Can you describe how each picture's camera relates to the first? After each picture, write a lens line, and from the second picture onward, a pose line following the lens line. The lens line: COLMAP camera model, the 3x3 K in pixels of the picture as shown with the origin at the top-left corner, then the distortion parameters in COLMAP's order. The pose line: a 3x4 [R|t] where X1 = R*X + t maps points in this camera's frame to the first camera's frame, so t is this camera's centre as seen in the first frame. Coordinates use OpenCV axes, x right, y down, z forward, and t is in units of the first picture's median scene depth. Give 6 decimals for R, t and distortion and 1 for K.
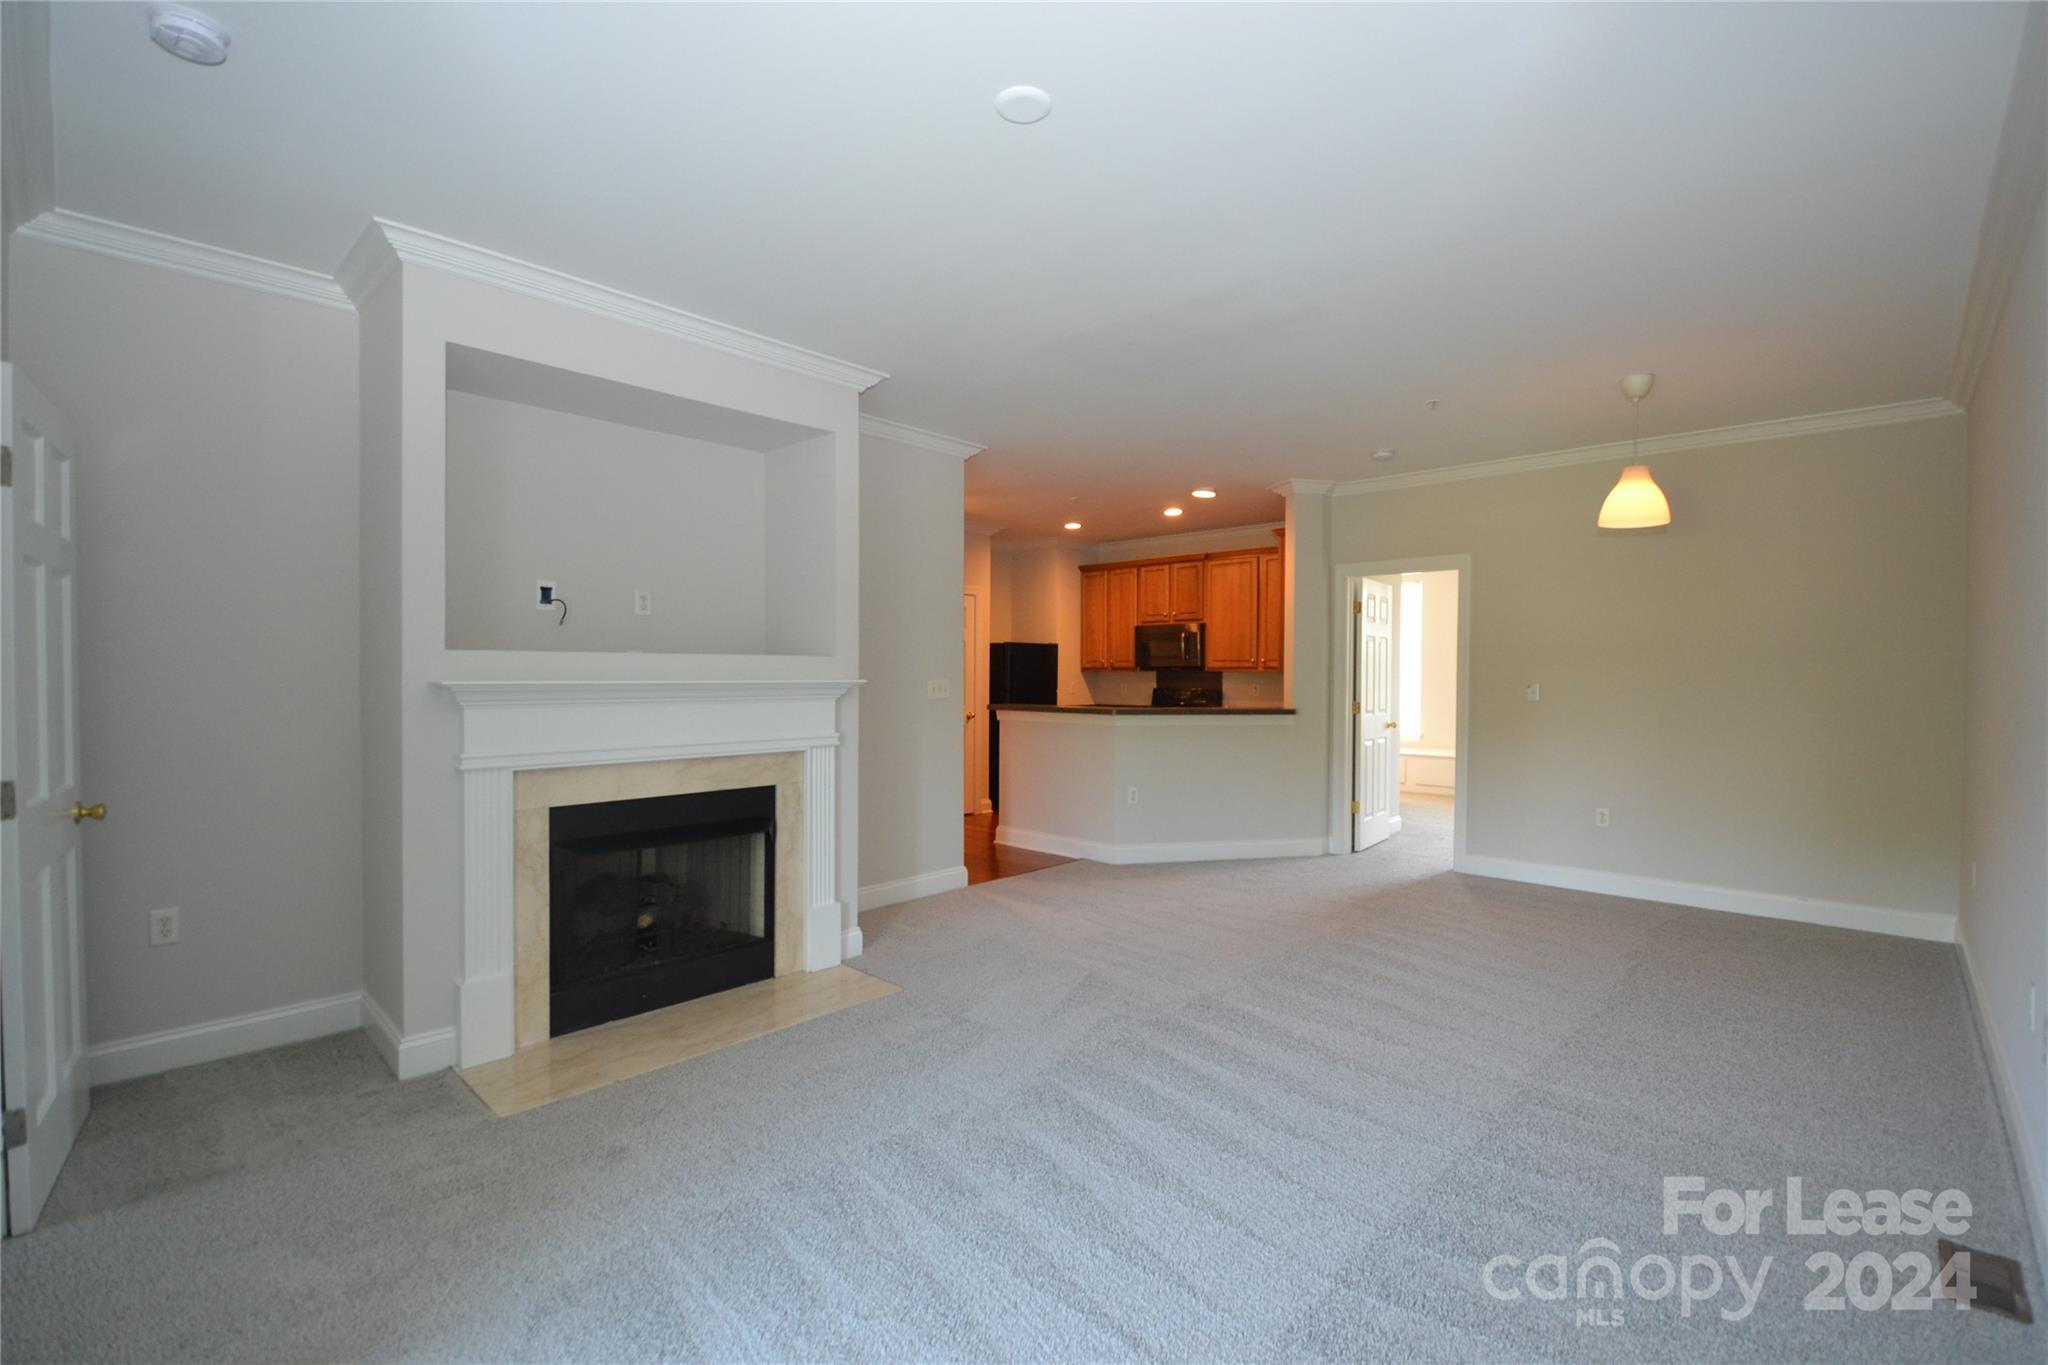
lens RADIAL K [[914.5, 0, 1024.0], [0, 914.5, 682.5], [0, 0, 1]] dist [0.017283, -0.020725]
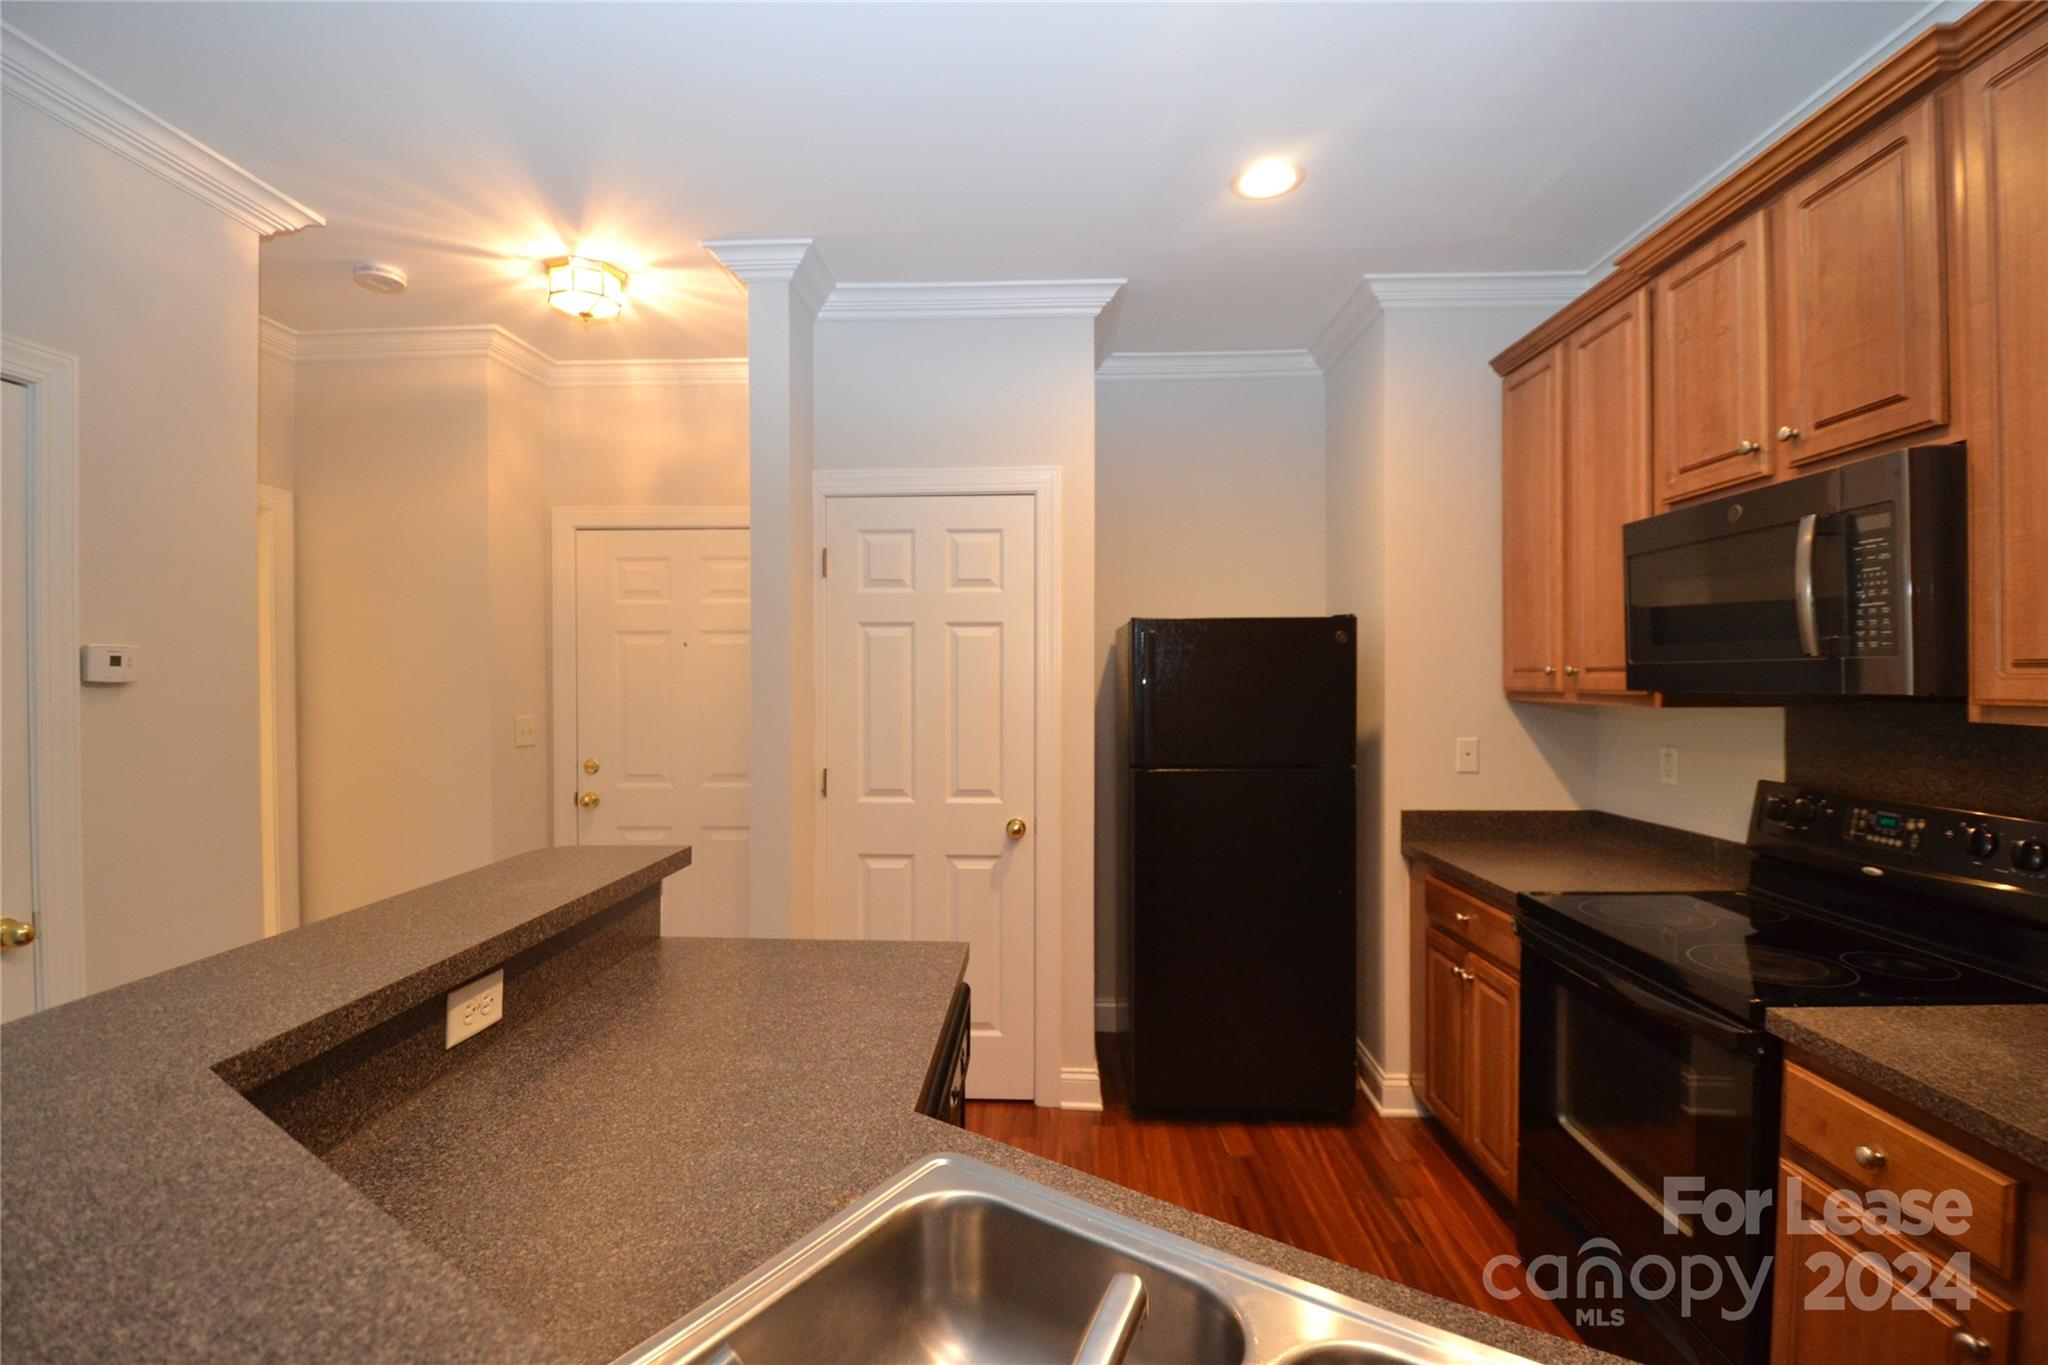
lens RADIAL K [[915.6, 0, 1024.0], [0, 915.6, 682.5], [0, 0, 1]] dist [0.017936, -0.022113]
pose [[0.647216, -0.001310, -0.762305, 0.575362], [-0.001774, 0.999993, -0.003225, -0.052071], [0.762304, 0.003440, 0.647209, 2.033394]]
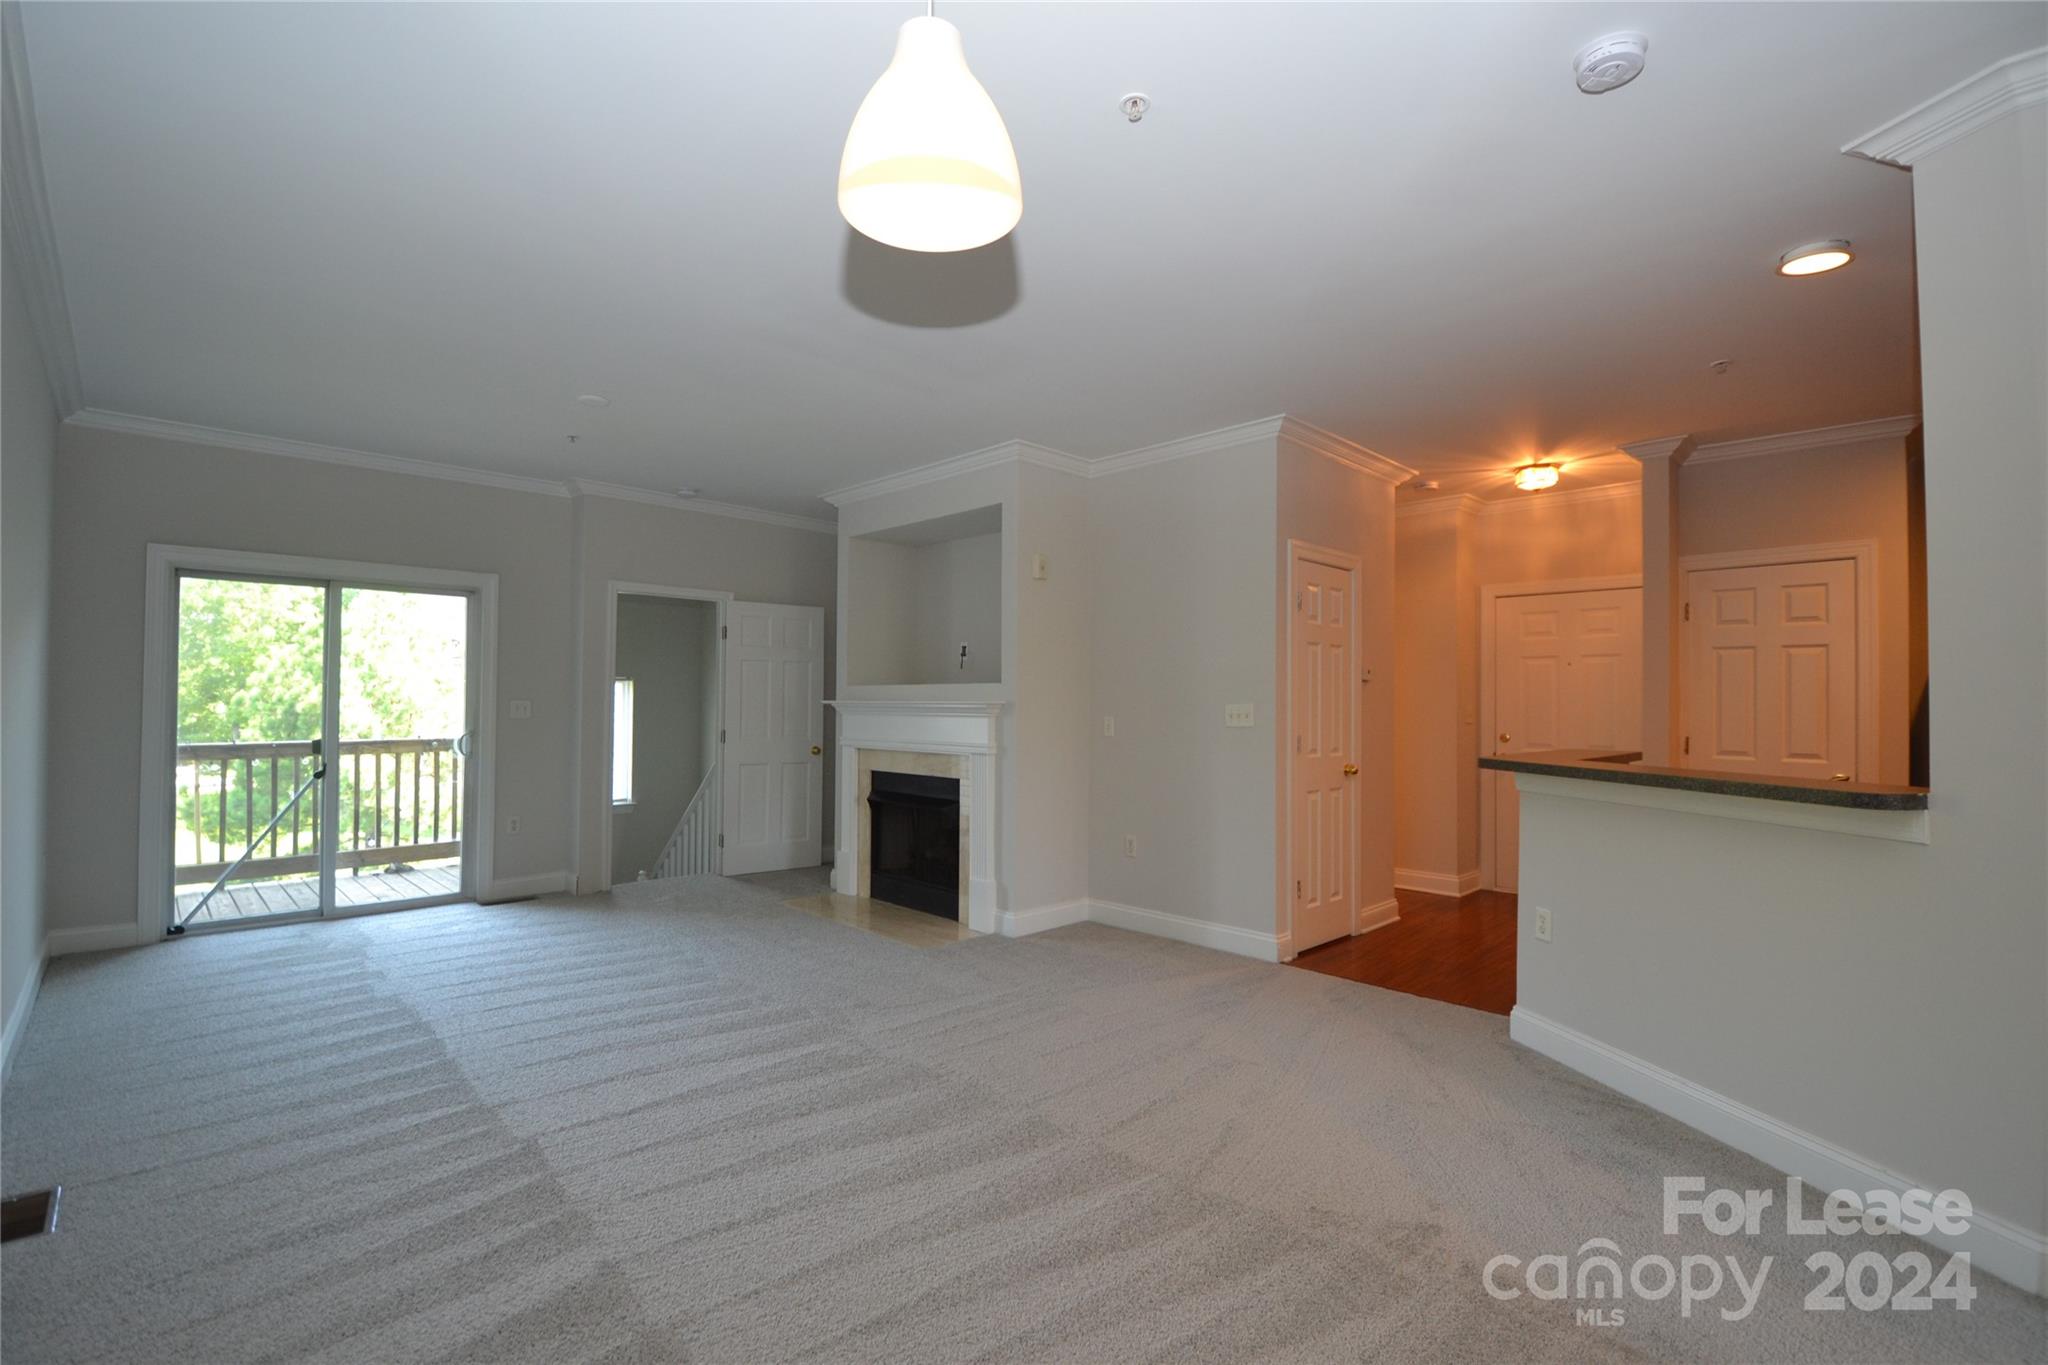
lens RADIAL K [[914.5, 0, 1024.0], [0, 914.5, 682.5], [0, 0, 1]] dist [0.017283, -0.020725]
pose [[-0.039927, -0.027003, -0.998838, 1.341897], [-0.016328, 0.999519, -0.026368, 0.003218], [0.999069, 0.015256, -0.040349, 1.411054]]
